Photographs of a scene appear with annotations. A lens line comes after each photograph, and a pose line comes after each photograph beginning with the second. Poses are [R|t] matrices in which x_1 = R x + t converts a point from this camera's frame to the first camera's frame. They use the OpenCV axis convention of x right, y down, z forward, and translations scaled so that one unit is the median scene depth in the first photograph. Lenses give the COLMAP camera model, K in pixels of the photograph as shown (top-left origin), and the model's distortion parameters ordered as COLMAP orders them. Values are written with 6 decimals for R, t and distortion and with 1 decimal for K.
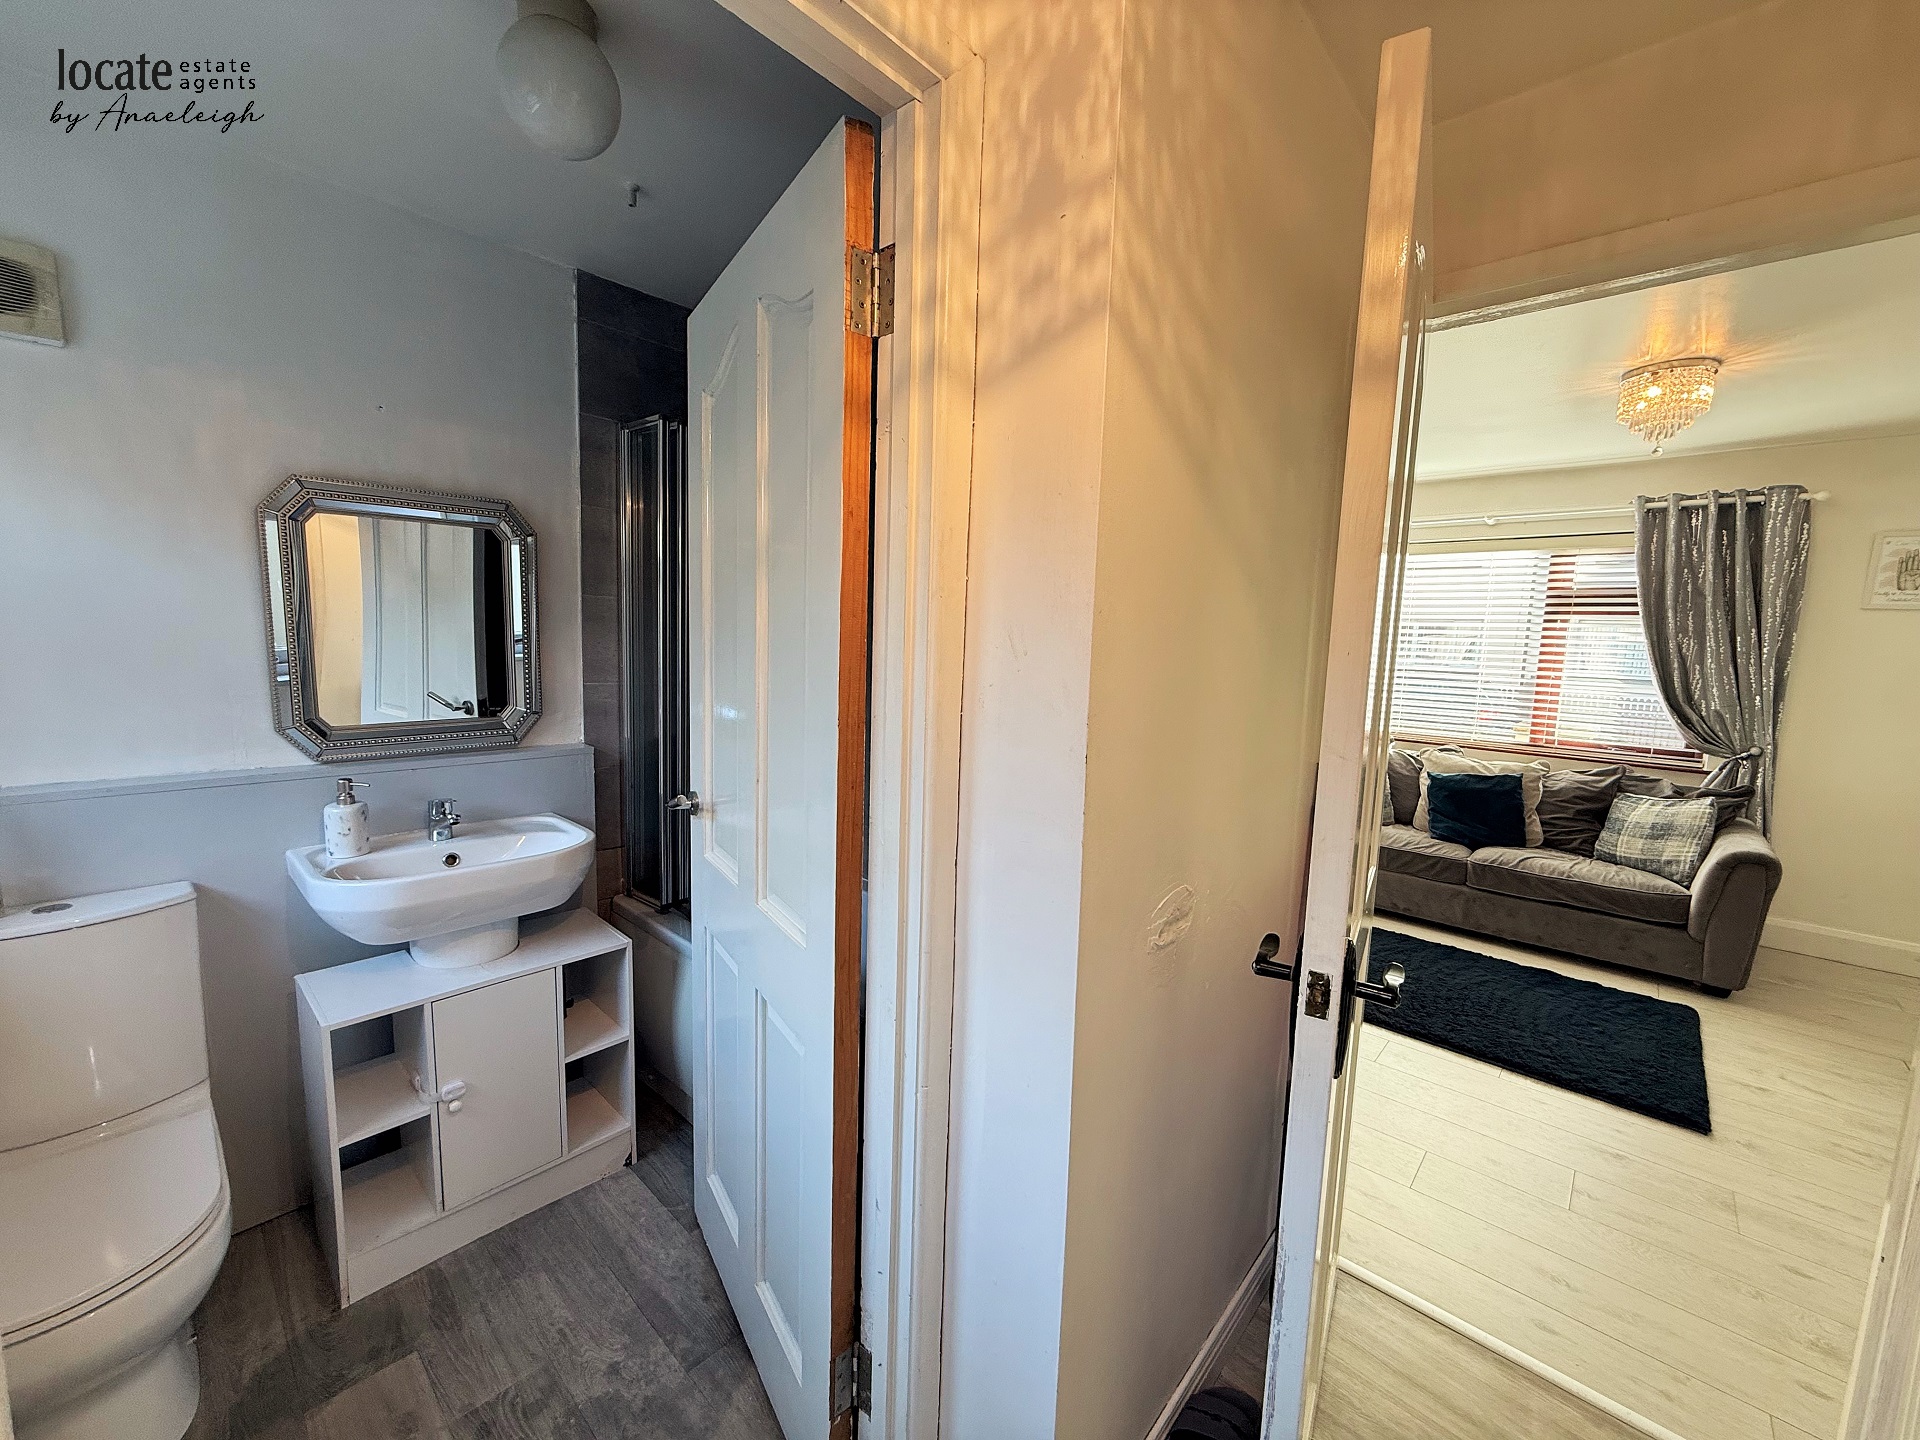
lens RADIAL K [[764.0, 0, 952.1], [0, 764.0, 720.7], [0, 0, 1]] dist [0.002073, -0.000875]
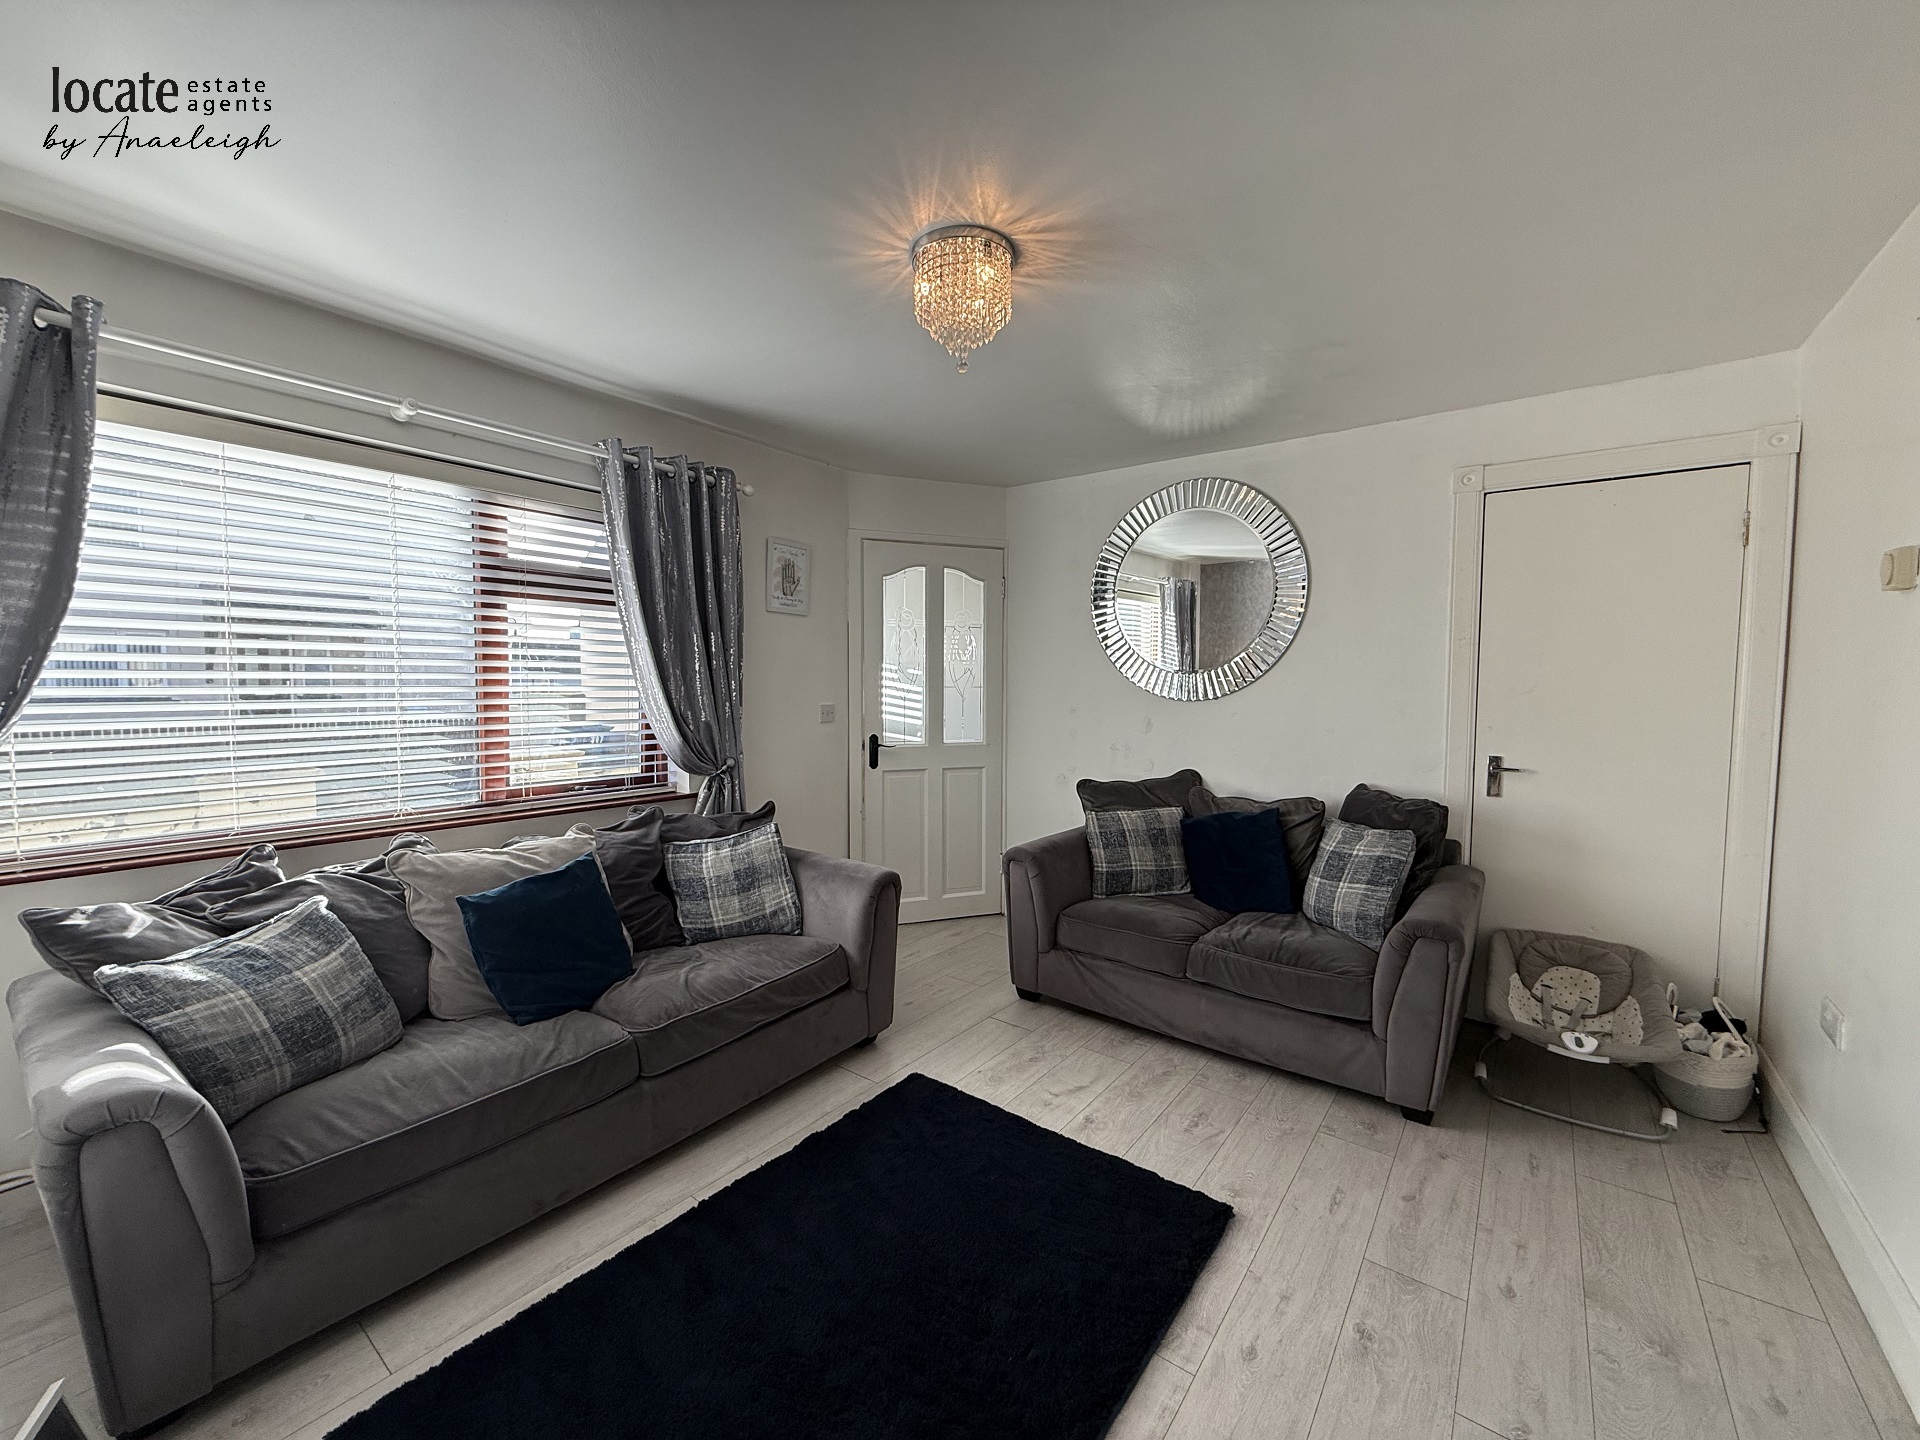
lens RADIAL K [[764.0, 0, 953.7], [0, 764.0, 719.3], [0, 0, 1]] dist [0.002073, -0.000875]
pose [[-0.086537, -0.080385, 0.993000, 0.133003], [0.102199, 0.990765, 0.089110, -0.063651], [-0.990993, 0.109195, -0.077522, 0.793017]]
